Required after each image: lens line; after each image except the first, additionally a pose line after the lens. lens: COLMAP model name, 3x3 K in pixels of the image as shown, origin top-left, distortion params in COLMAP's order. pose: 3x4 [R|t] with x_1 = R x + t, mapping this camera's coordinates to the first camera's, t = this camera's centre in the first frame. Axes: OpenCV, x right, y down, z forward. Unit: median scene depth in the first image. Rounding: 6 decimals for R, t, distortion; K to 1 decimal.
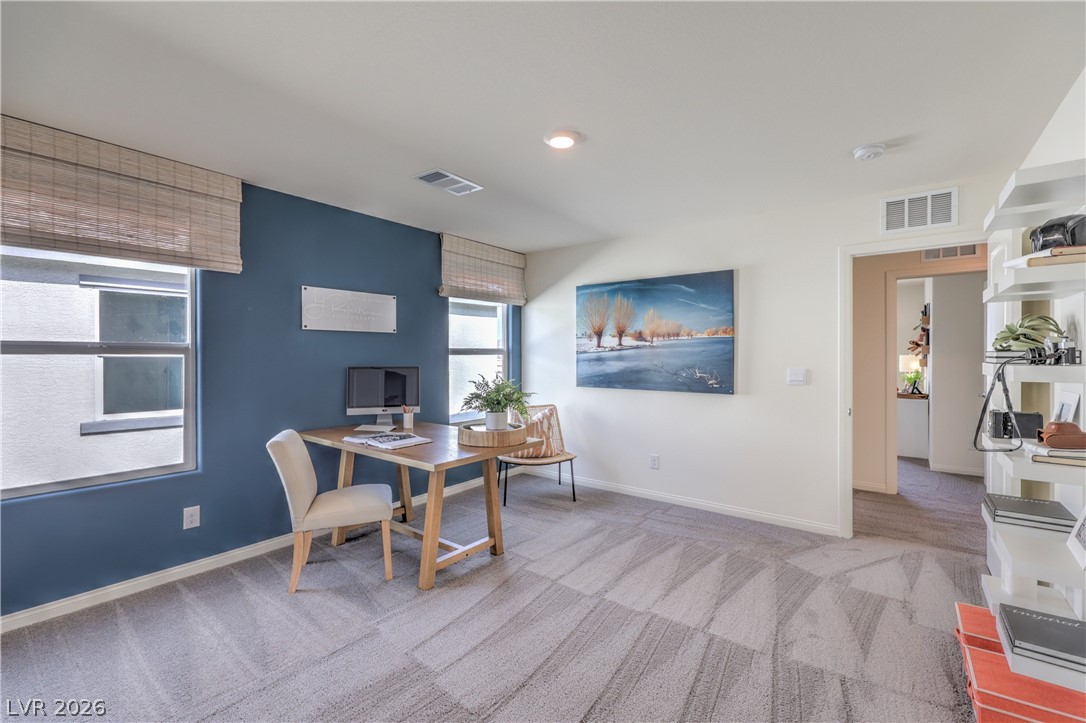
lens RADIAL K [[443.9, 0, 535.2], [0, 443.9, 360.7], [0, 0, 1]] dist [0.003054, 0.001087]
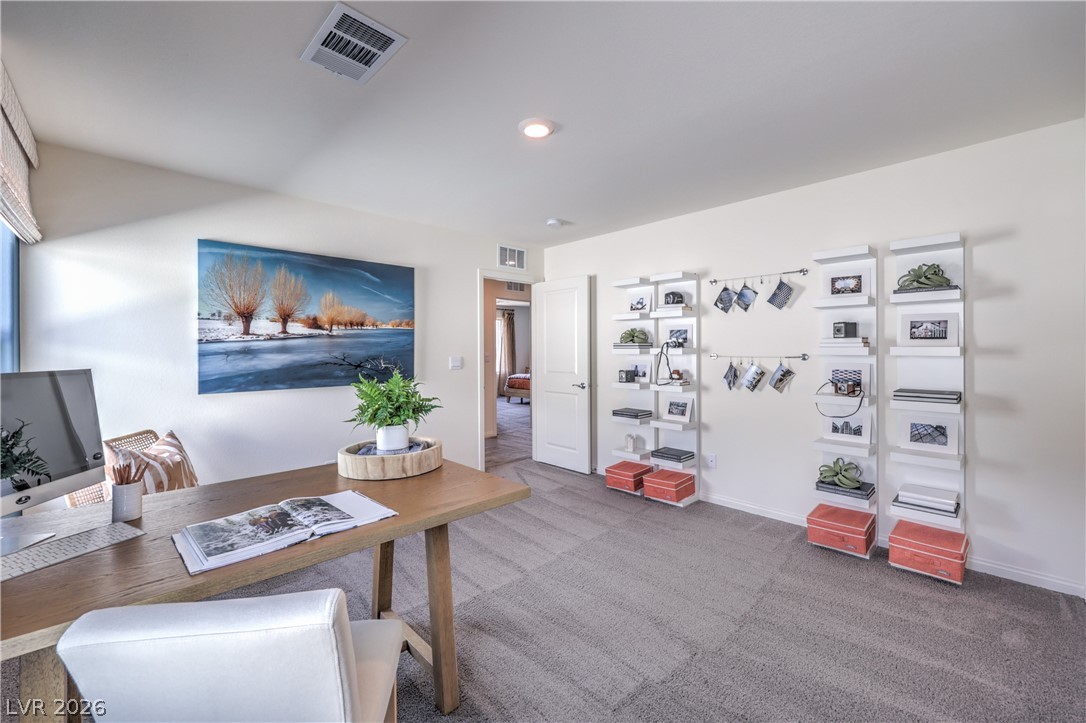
lens RADIAL K [[443.9, 0, 535.5], [0, 443.9, 350.4], [0, 0, 1]] dist [0.003054, 0.001087]
pose [[0.174702, -0.007389, 0.984594, -0.509598], [0.011571, 0.999918, 0.005451, -0.003676], [-0.984553, 0.010441, 0.174773, 0.449396]]
